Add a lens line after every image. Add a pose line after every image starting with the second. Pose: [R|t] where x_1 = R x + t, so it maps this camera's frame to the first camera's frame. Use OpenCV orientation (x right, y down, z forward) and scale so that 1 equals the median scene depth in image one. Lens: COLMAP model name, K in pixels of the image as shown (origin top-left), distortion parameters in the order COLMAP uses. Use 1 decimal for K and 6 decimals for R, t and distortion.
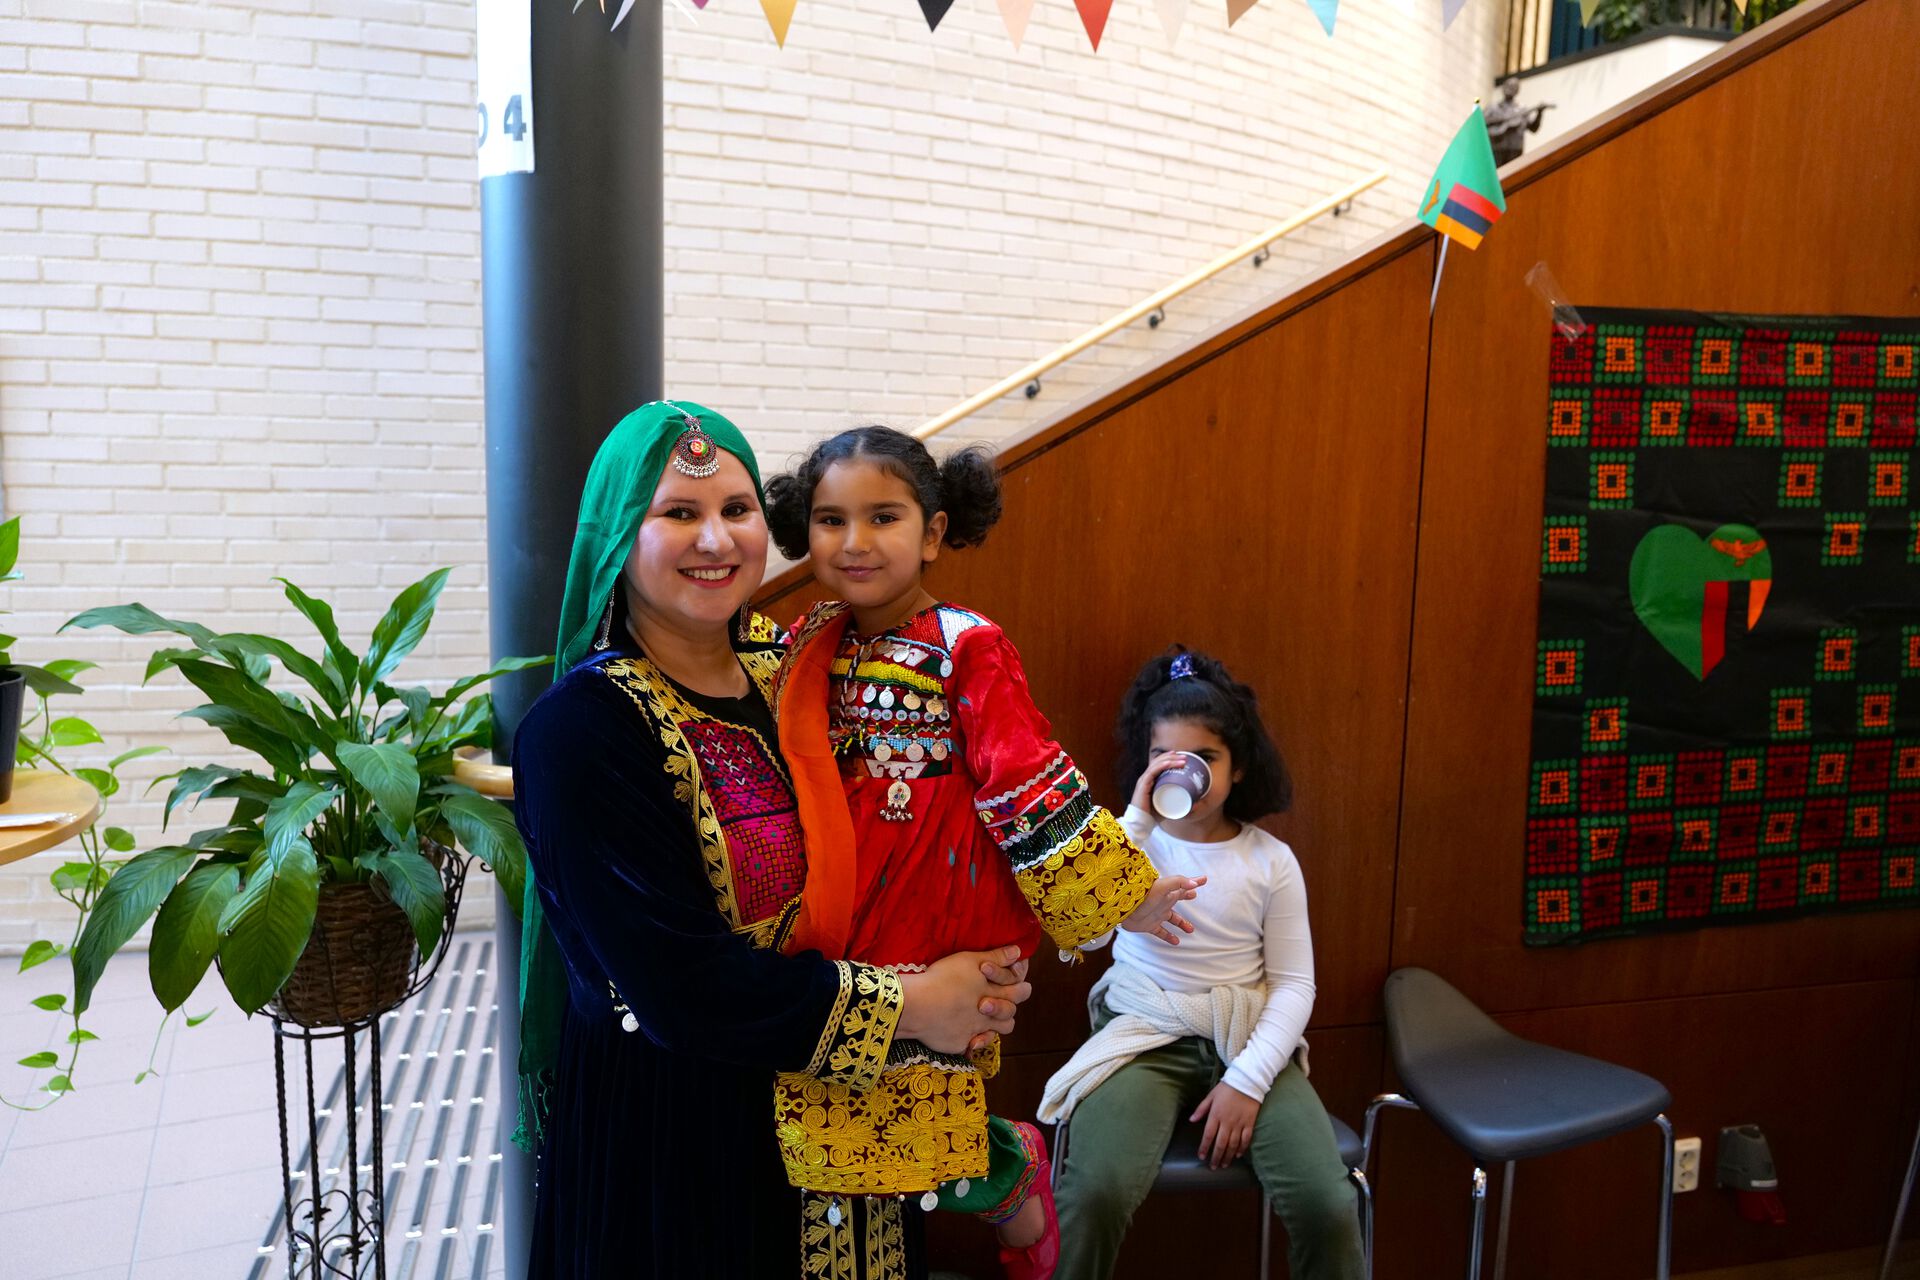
lens RADIAL K [[1363.1, 0, 956.0], [0, 1363.1, 660.5], [0, 0, 1]] dist [-0.008500, -0.003103]
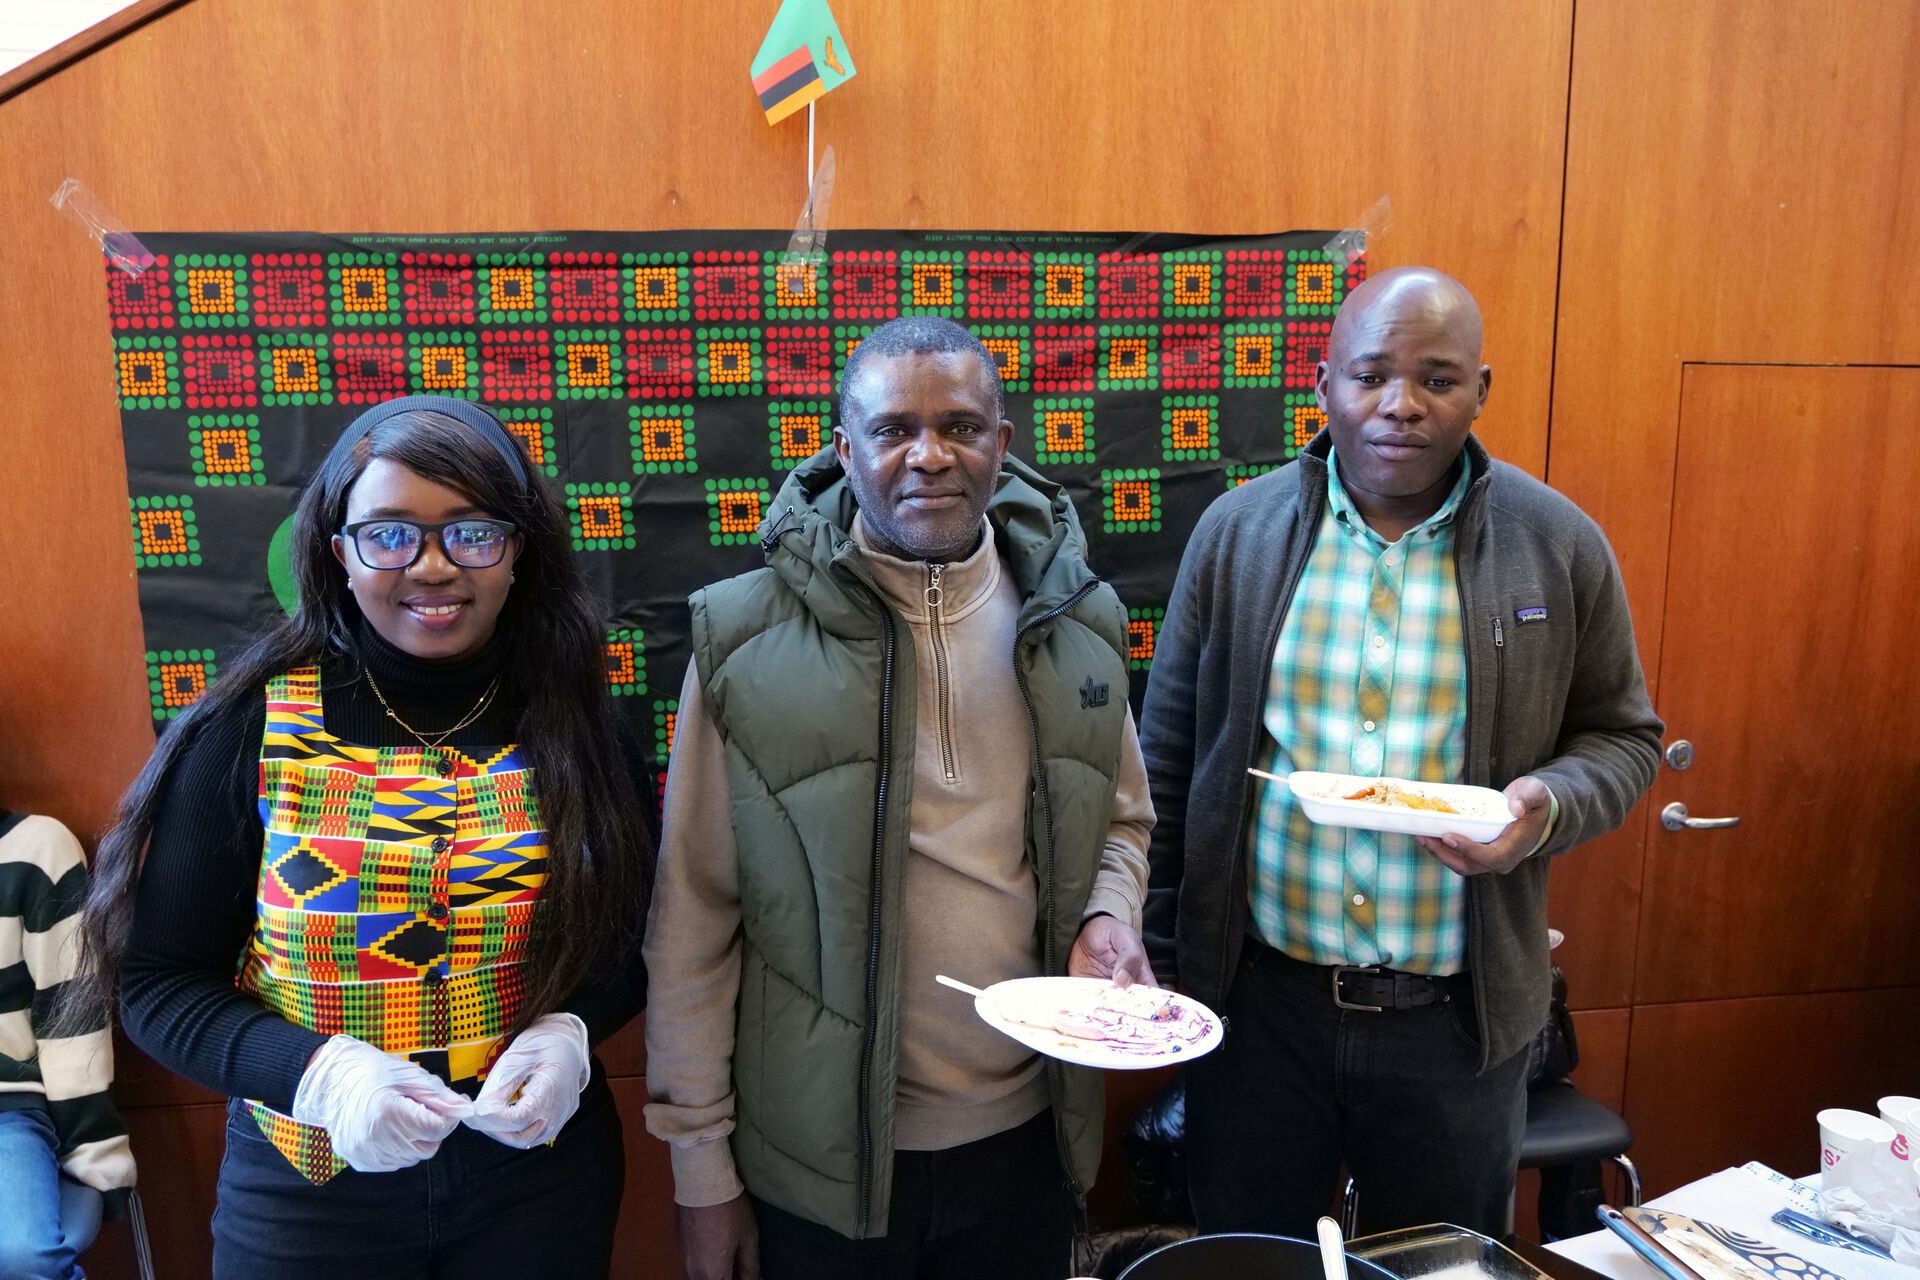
lens RADIAL K [[1363.1, 0, 964.4], [0, 1363.1, 624.7], [0, 0, 1]] dist [-0.008500, -0.003103]
pose [[0.996150, -0.006101, -0.087448, 0.957785], [0.007122, 0.999910, 0.011367, -0.035251], [0.087371, -0.011946, 0.996104, 0.237808]]
